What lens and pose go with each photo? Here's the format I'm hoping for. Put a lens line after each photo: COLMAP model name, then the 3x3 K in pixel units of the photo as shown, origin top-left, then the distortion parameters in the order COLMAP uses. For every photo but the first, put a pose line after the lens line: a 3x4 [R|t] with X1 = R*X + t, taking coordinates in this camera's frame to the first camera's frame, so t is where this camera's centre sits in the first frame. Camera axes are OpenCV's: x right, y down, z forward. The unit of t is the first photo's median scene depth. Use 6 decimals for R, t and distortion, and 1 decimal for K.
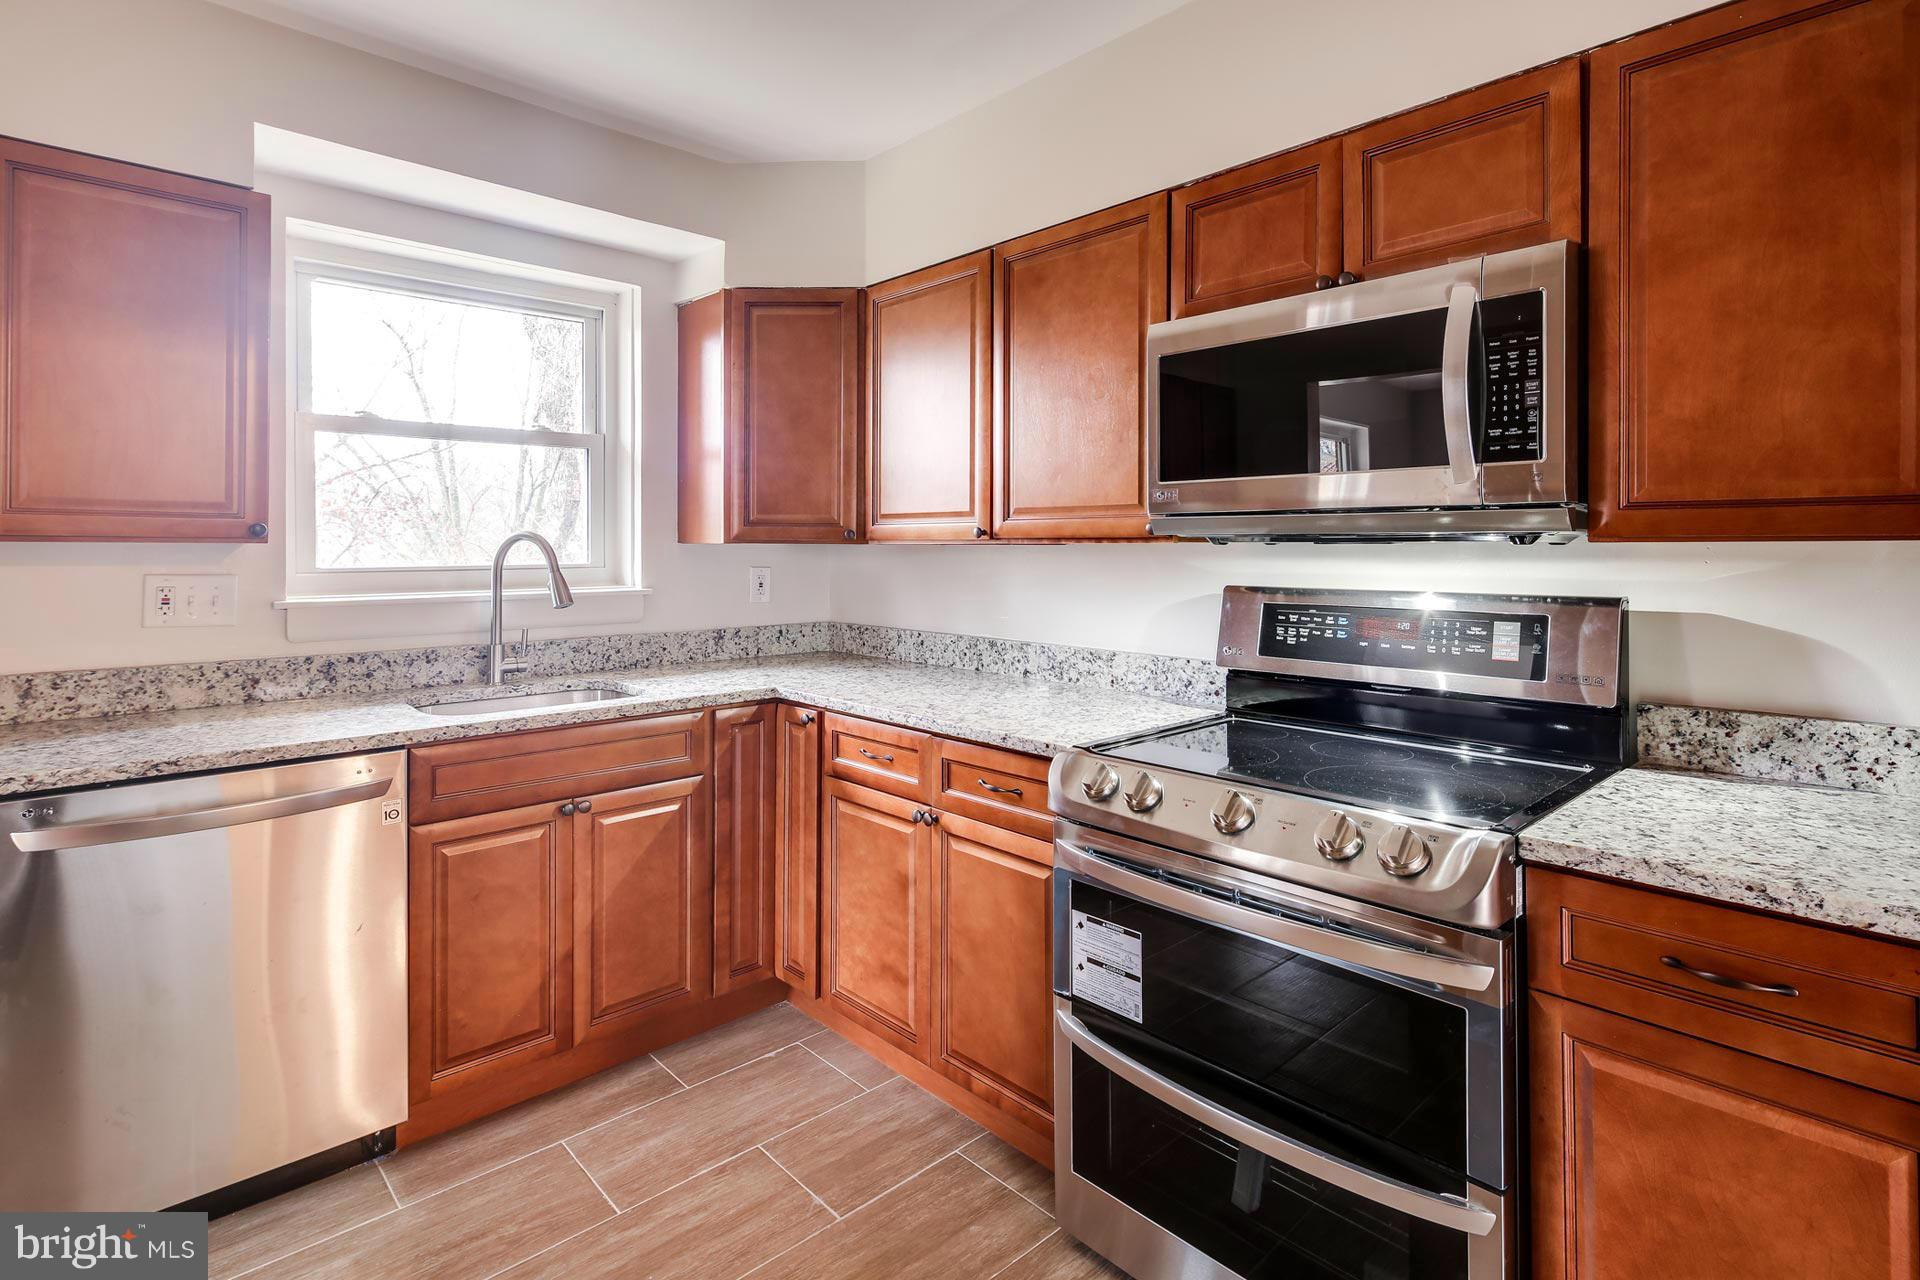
lens RADIAL K [[942.0, 0, 967.7], [0, 942.0, 546.9], [0, 0, 1]] dist [0.003531, -0.000415]
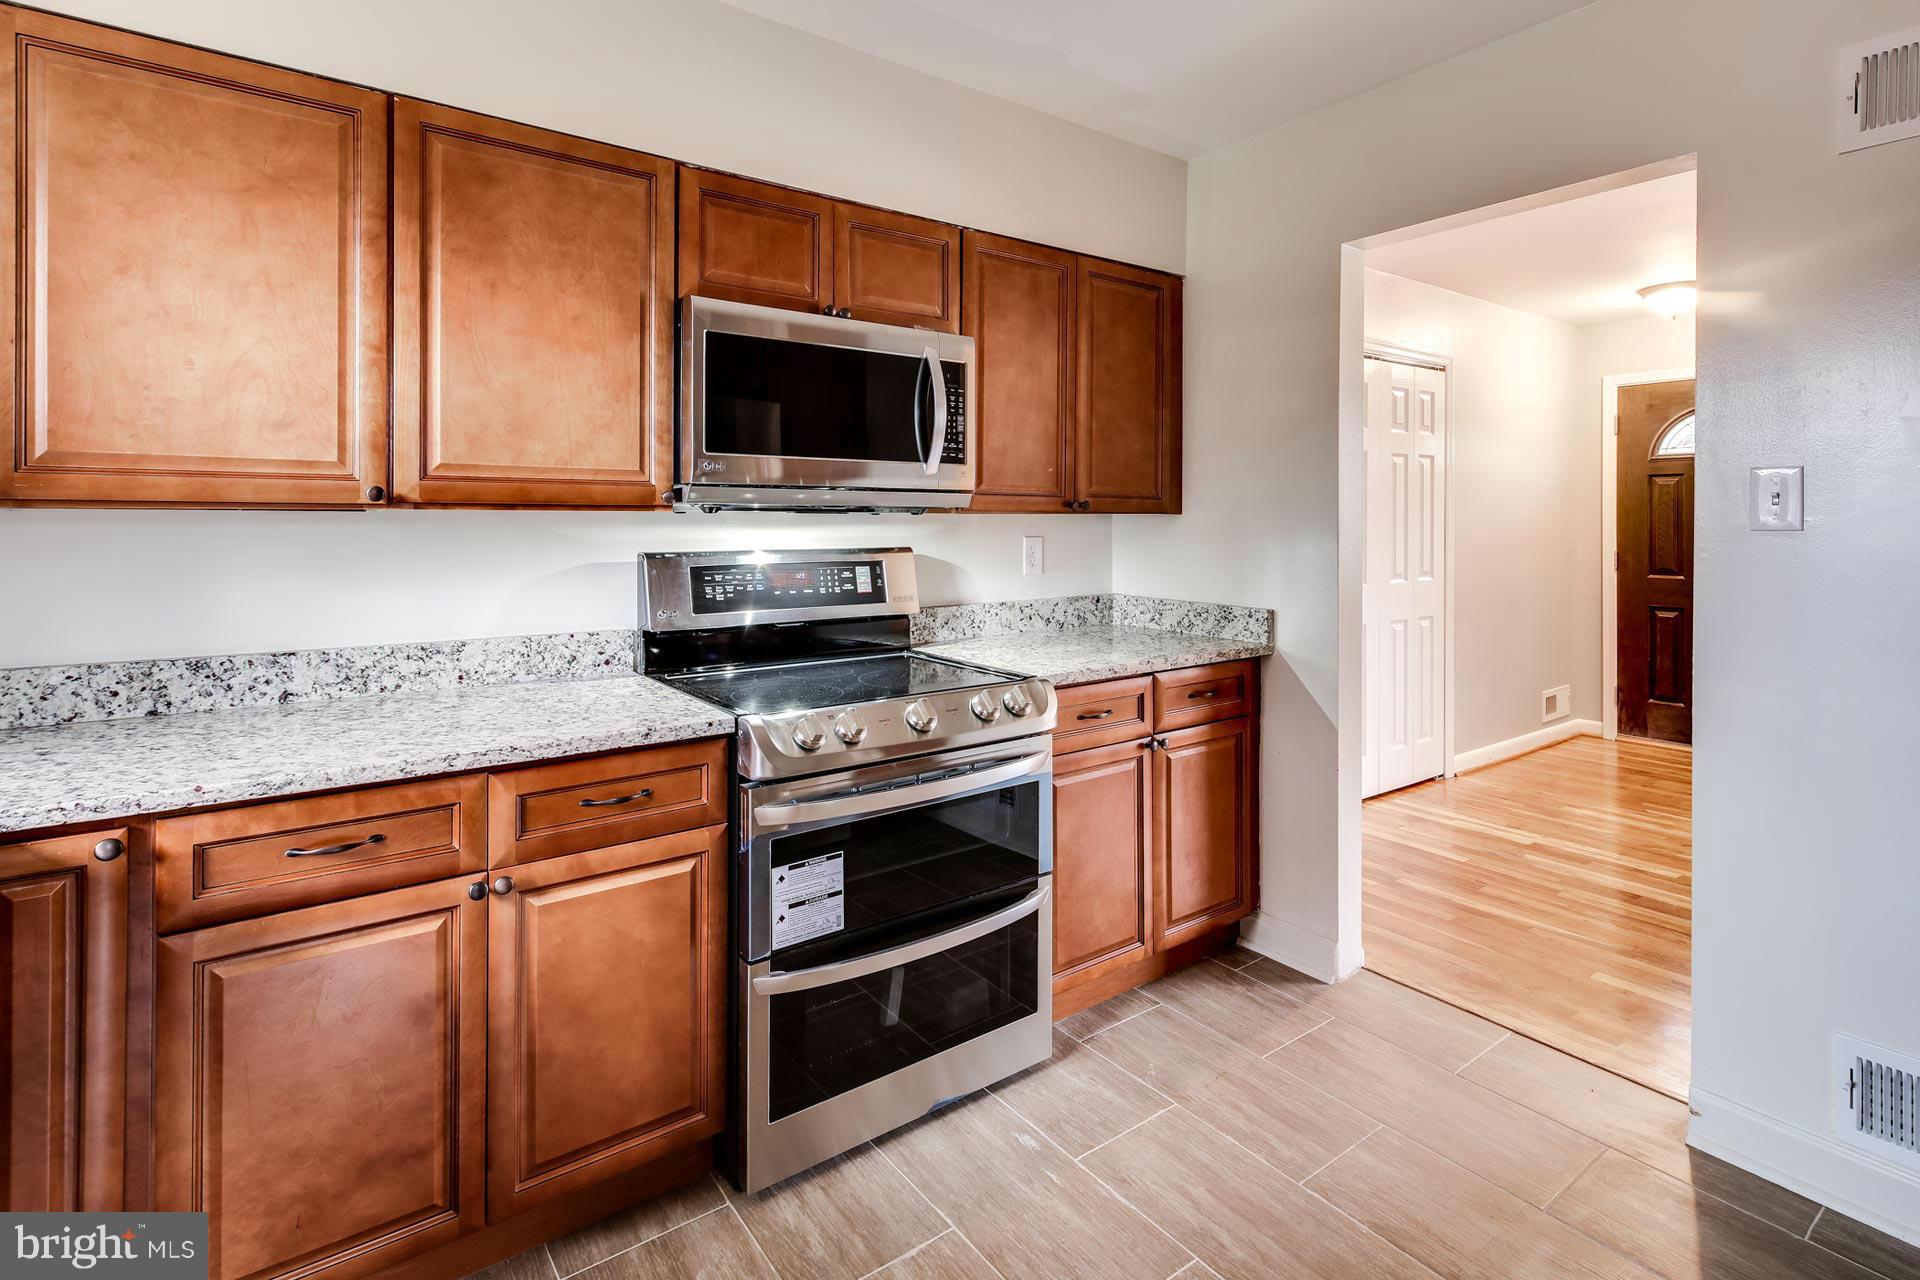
lens RADIAL K [[942.4, 0, 962.0], [0, 942.4, 515.6], [0, 0, 1]] dist [0.003501, -0.000180]
pose [[0.120726, -0.001032, 0.992685, -0.791035], [-0.005760, 0.999982, 0.001740, -0.003338], [-0.992669, -0.005928, 0.120718, 0.601405]]
